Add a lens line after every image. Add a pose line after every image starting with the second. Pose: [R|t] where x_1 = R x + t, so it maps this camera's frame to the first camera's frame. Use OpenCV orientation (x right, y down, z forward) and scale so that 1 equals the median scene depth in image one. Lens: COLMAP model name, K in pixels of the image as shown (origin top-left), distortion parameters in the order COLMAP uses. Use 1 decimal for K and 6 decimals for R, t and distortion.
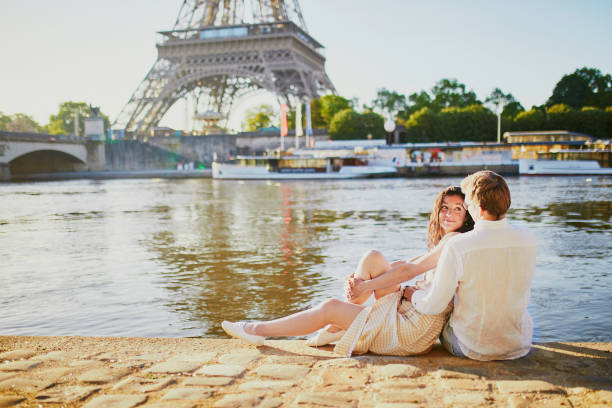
lens RADIAL K [[622.3, 0, 319.4], [0, 622.3, 205.4], [0, 0, 1]] dist [-0.034941, 0.000000]
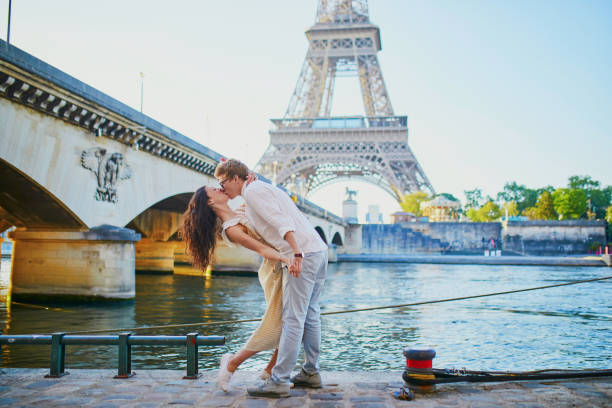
lens RADIAL K [[594.1, 0, 306.3], [0, 594.1, 201.8], [0, 0, 1]] dist [-0.034623, 0.000000]
pose [[0.994734, 0.035184, 0.096260, -0.308171], [-0.020940, 0.989185, -0.145173, 0.000729], [-0.100326, 0.142393, 0.984713, 0.031960]]
